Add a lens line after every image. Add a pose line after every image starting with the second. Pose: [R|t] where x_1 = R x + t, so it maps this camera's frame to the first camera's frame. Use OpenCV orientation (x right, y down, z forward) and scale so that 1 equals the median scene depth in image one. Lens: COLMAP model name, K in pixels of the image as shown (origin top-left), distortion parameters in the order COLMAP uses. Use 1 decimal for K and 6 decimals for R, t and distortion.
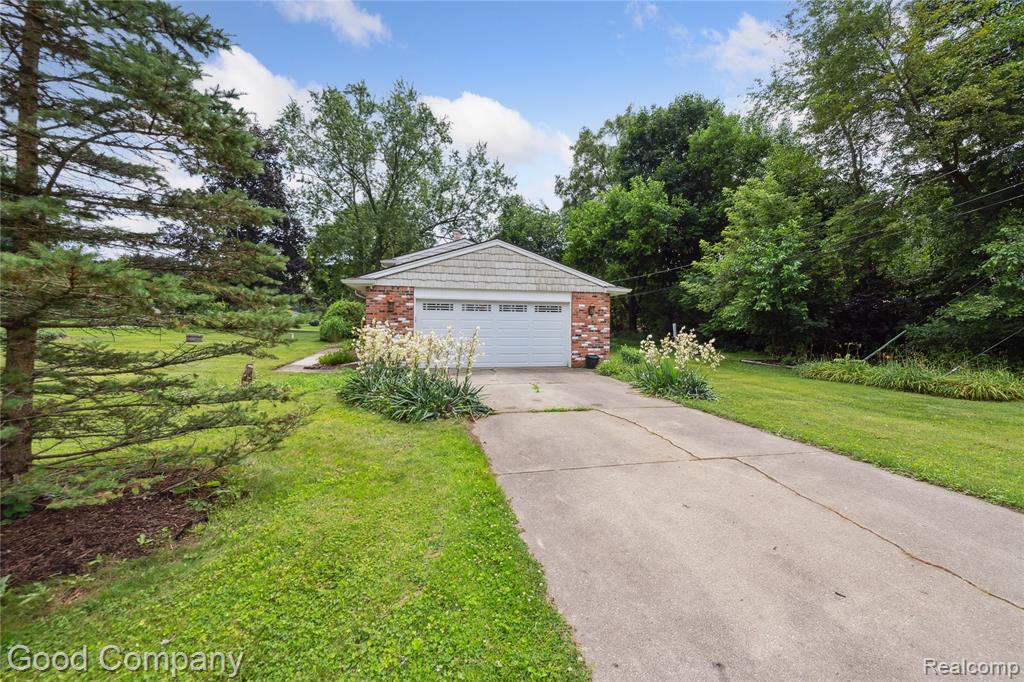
lens RADIAL K [[409.4, 0, 516.9], [0, 409.4, 342.5], [0, 0, 1]] dist [-0.003070, -0.000468]
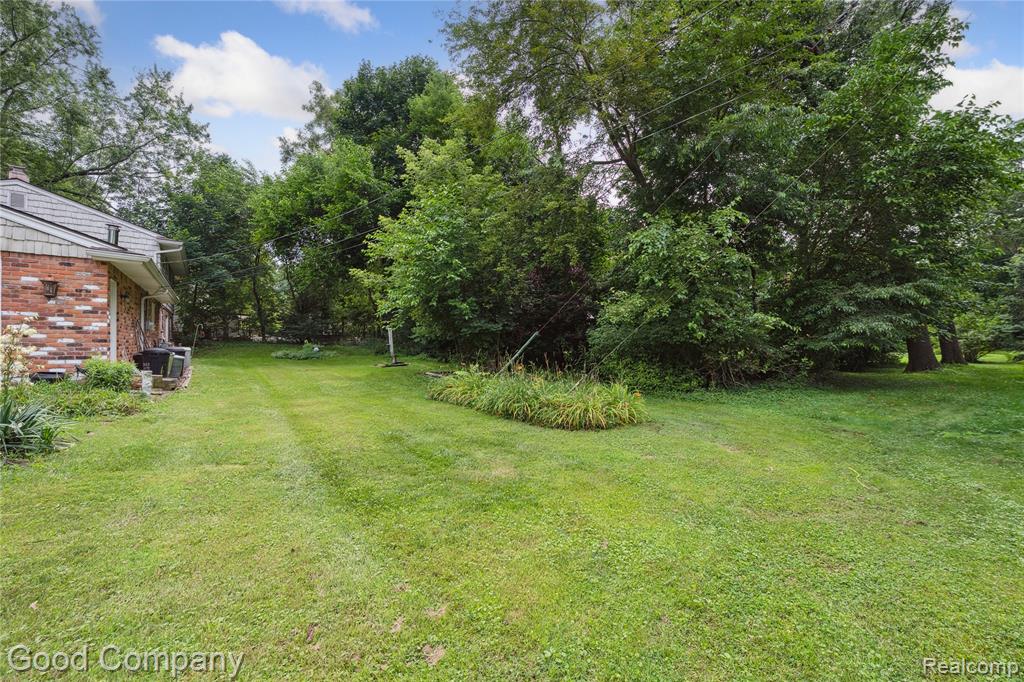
lens RADIAL K [[428.2, 0, 508.5], [0, 428.2, 346.8], [0, 0, 1]] dist [-0.000288, -0.000134]
pose [[0.924109, 0.002222, 0.382123, 0.523047], [0.004076, 0.999869, -0.015673, 0.008424], [-0.382108, 0.016041, 0.923979, 0.257364]]
